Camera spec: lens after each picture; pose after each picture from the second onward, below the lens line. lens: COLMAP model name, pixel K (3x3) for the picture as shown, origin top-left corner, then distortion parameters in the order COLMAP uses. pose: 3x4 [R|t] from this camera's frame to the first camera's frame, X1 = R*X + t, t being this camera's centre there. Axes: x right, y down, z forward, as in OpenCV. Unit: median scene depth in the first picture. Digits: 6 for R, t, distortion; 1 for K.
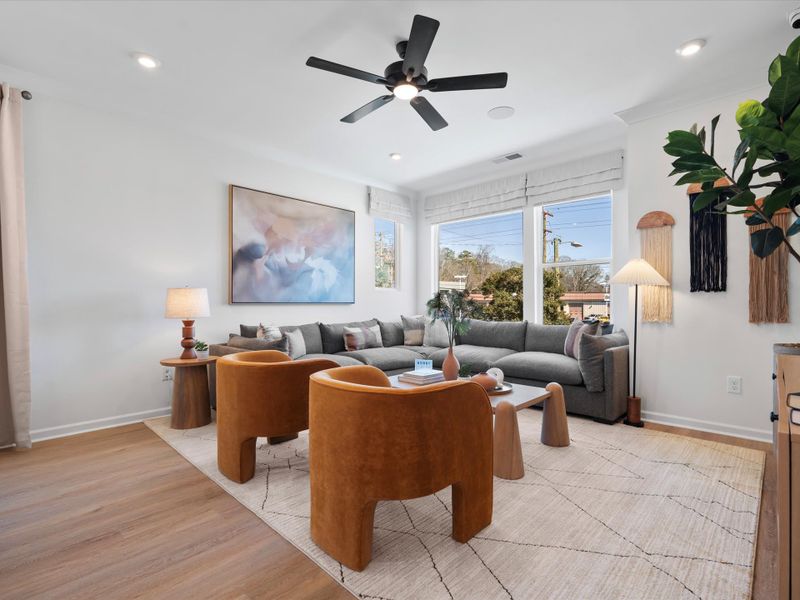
lens RADIAL K [[393.4, 0, 409.7], [0, 393.4, 303.3], [0, 0, 1]] dist [-0.001405, 0.000412]
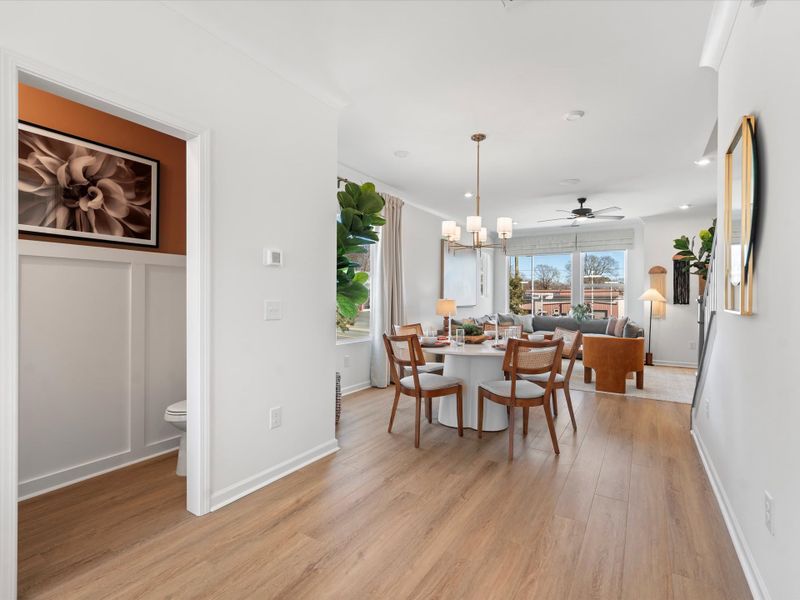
lens RADIAL K [[391.3, 0, 400.0], [0, 391.3, 300.0], [0, 0, 1]] dist [-0.002970, 0.000351]
pose [[0.983004, 0.007993, 0.183412, -1.118901], [-0.009075, 0.999946, 0.005059, -0.046284], [-0.183361, -0.006637, 0.983023, -0.817316]]
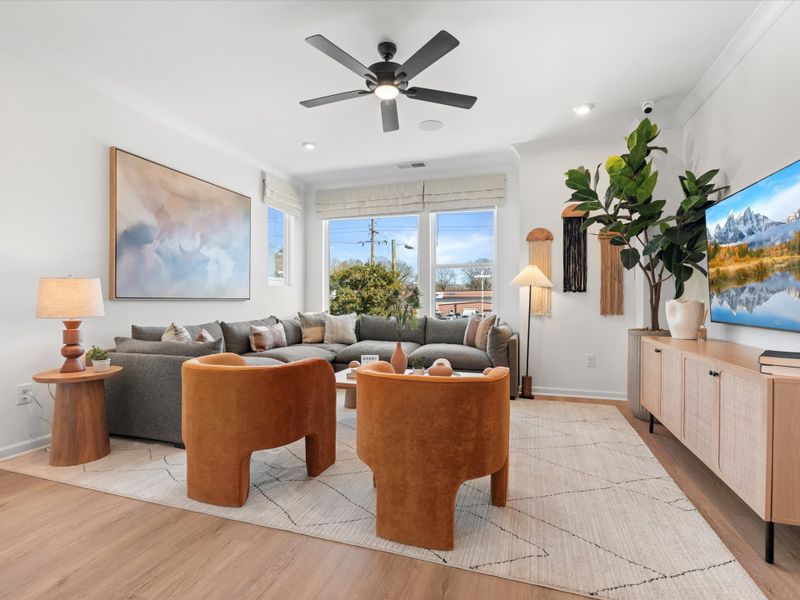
lens RADIAL K [[393.4, 0, 409.7], [0, 393.4, 303.3], [0, 0, 1]] dist [-0.001405, 0.000412]
pose [[0.900633, 0.001105, 0.434580, -0.296060], [-0.004682, 0.999963, 0.007159, 0.001225], [-0.434556, -0.008482, 0.900605, 0.038806]]
